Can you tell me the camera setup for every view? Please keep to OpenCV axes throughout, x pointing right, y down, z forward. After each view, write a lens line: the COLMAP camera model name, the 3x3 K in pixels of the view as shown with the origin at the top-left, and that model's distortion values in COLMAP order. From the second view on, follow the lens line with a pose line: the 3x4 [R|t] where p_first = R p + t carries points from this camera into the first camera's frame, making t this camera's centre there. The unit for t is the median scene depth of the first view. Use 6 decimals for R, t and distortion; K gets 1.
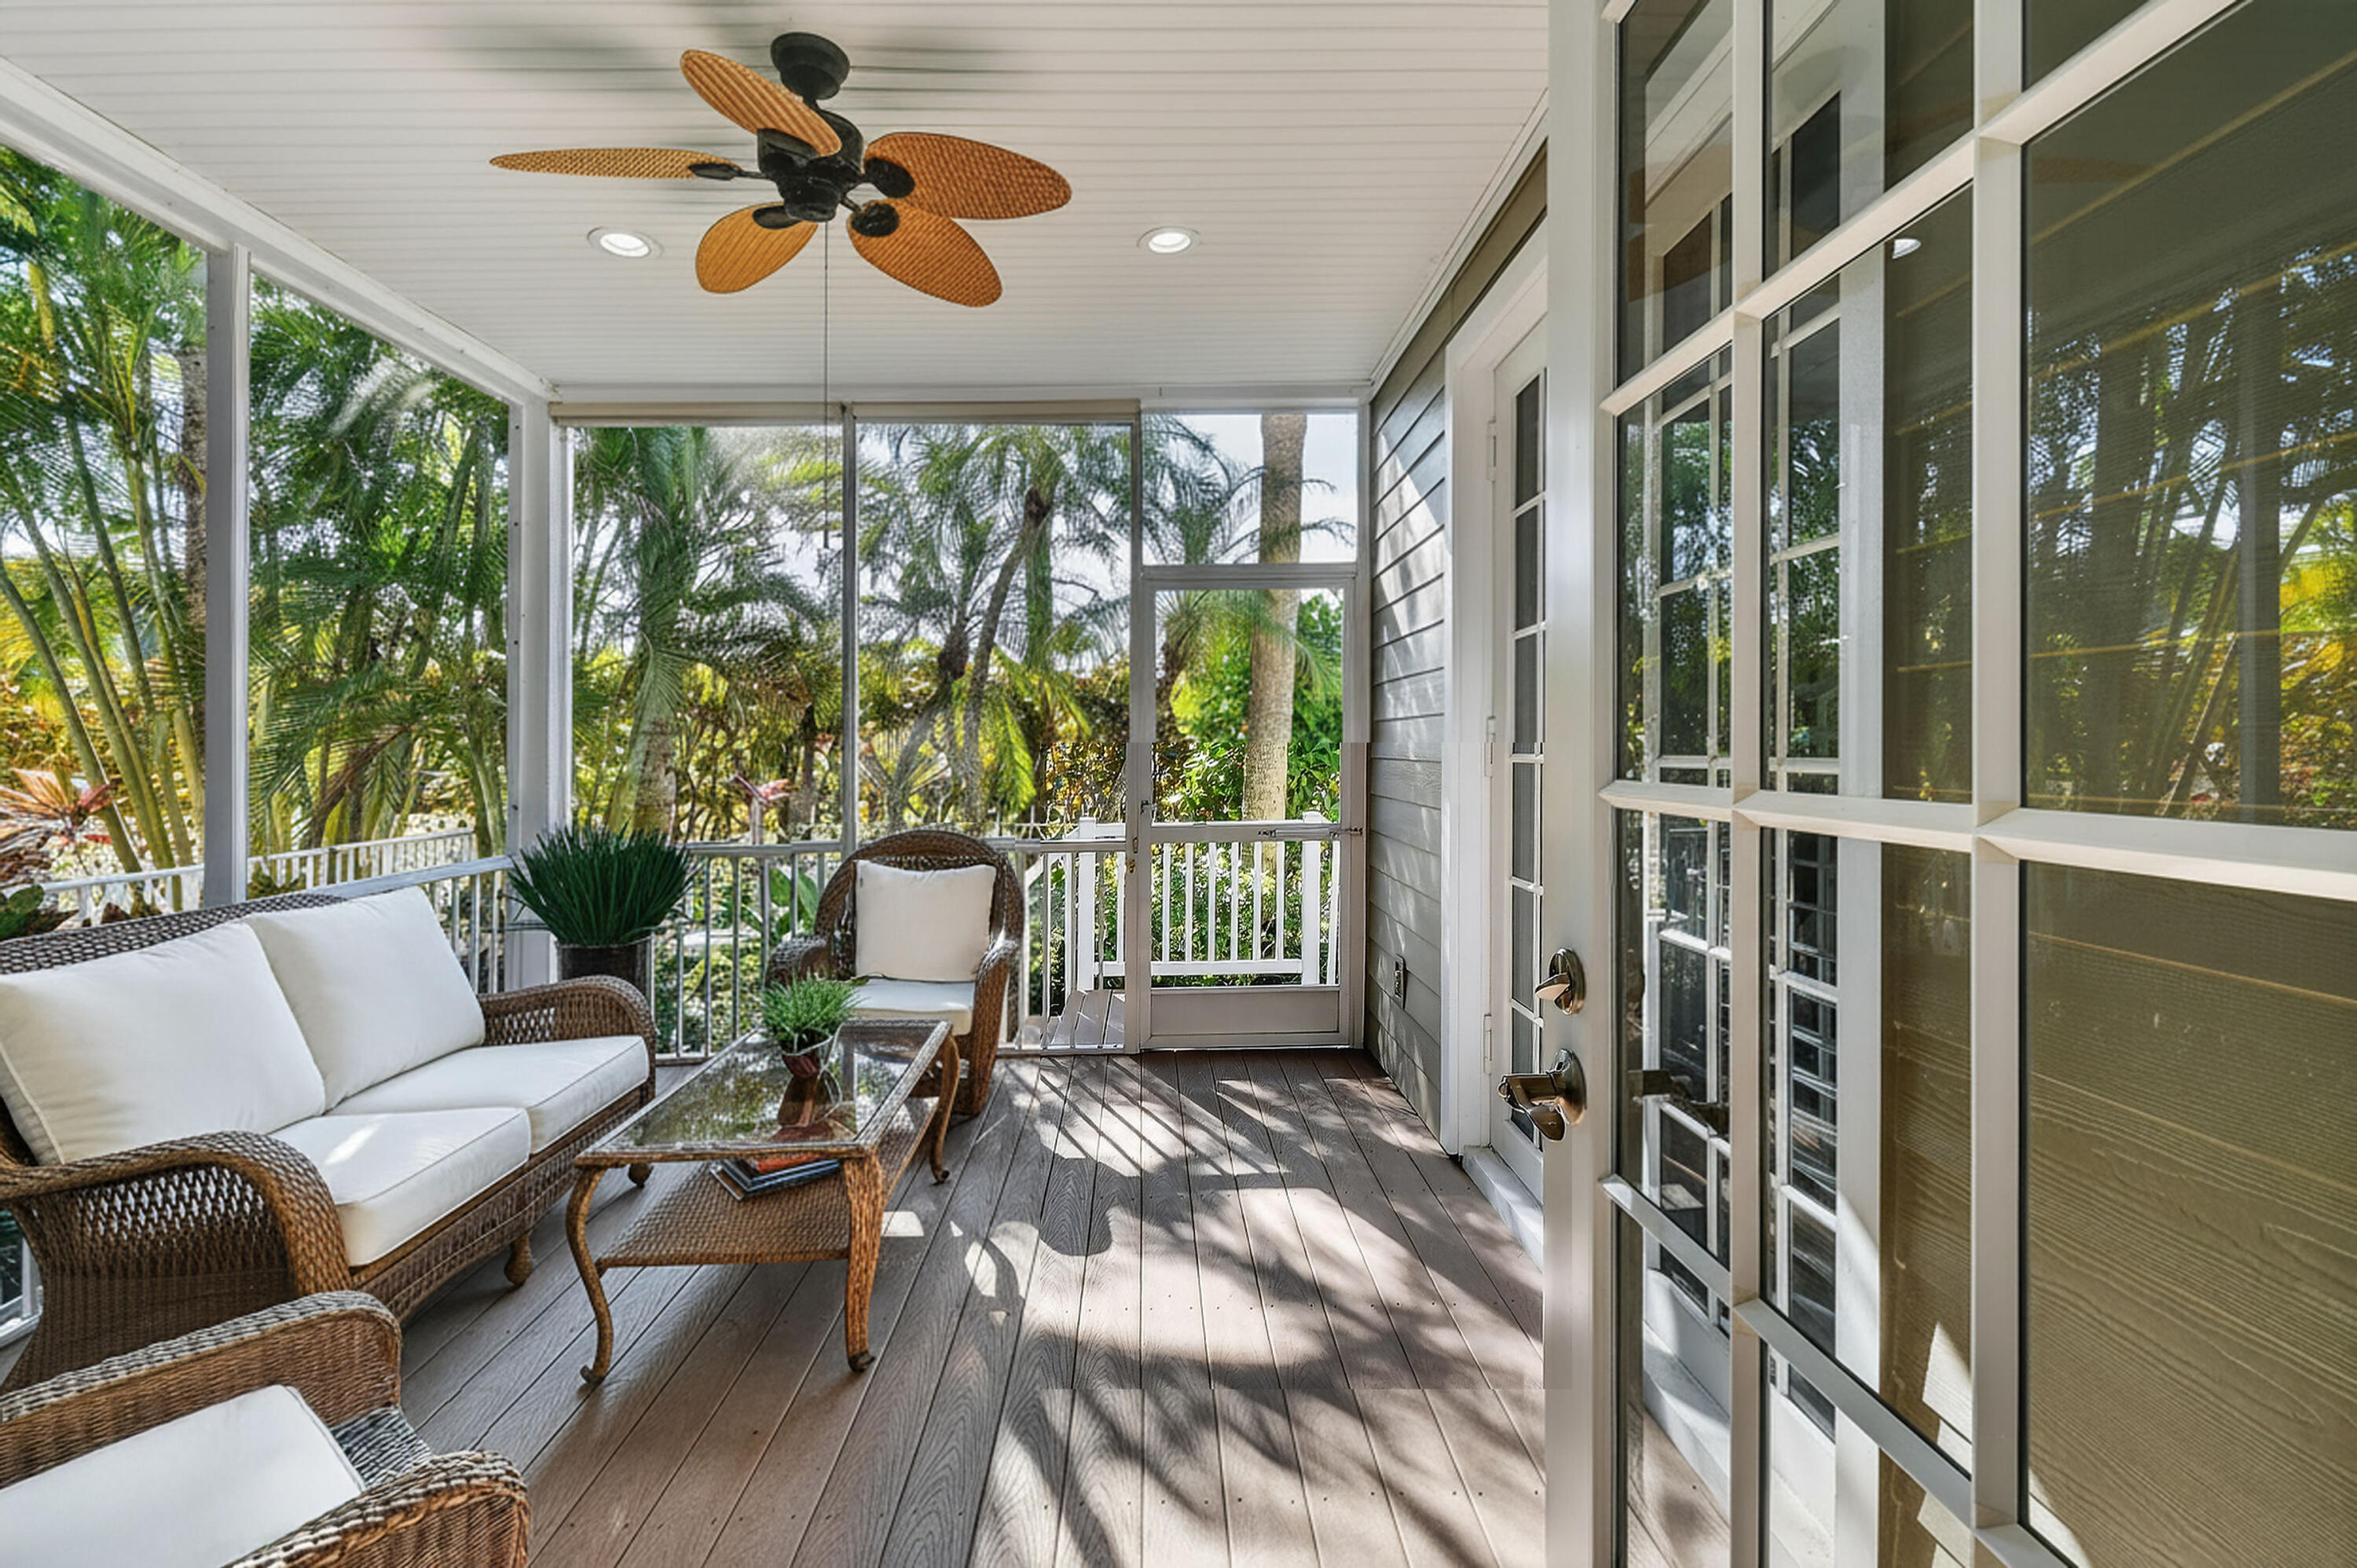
lens RADIAL K [[1054.7, 0, 1220.8], [0, 1054.7, 711.5], [0, 0, 1]] dist [0.005131, 0.000303]
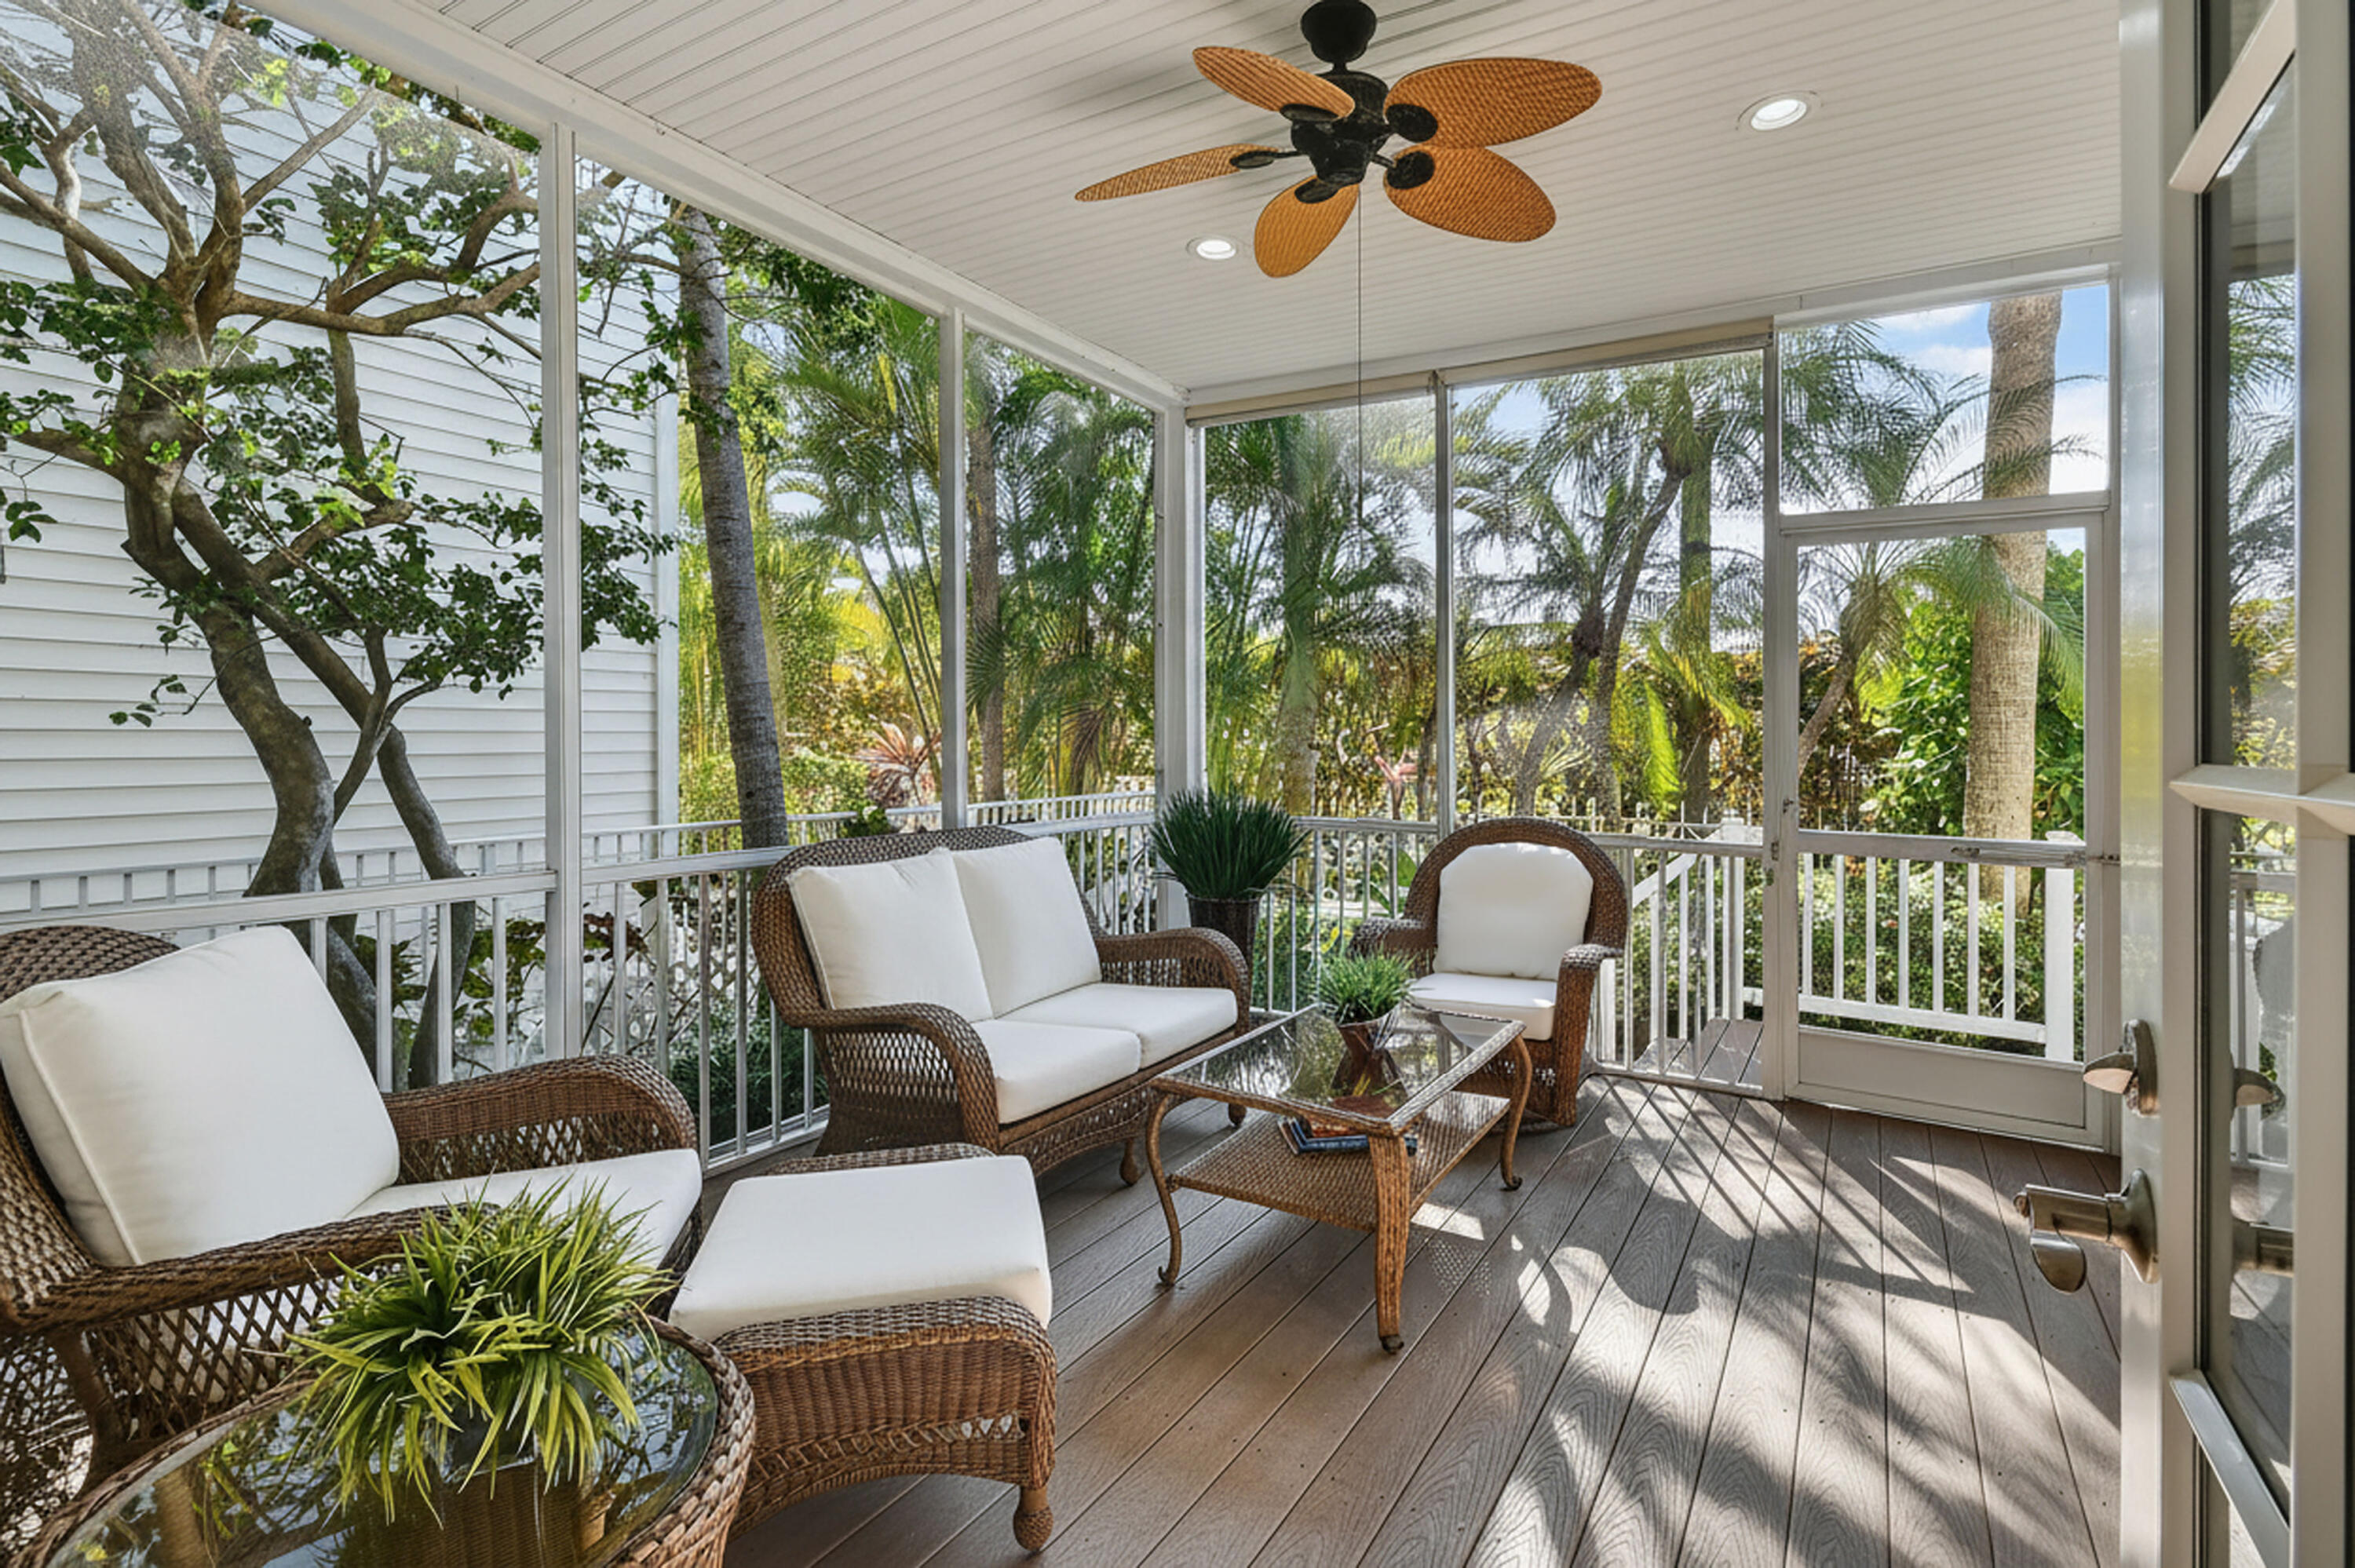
lens RADIAL K [[1141.3, 0, 1280.0], [0, 1141.3, 721.2], [0, 0, 1]] dist [-0.003656, 0.000092]
pose [[0.845286, 0.019723, -0.533950, 0.095580], [-0.009560, 0.999717, 0.021792, 0.009237], [0.534229, -0.013316, 0.845235, 0.038912]]
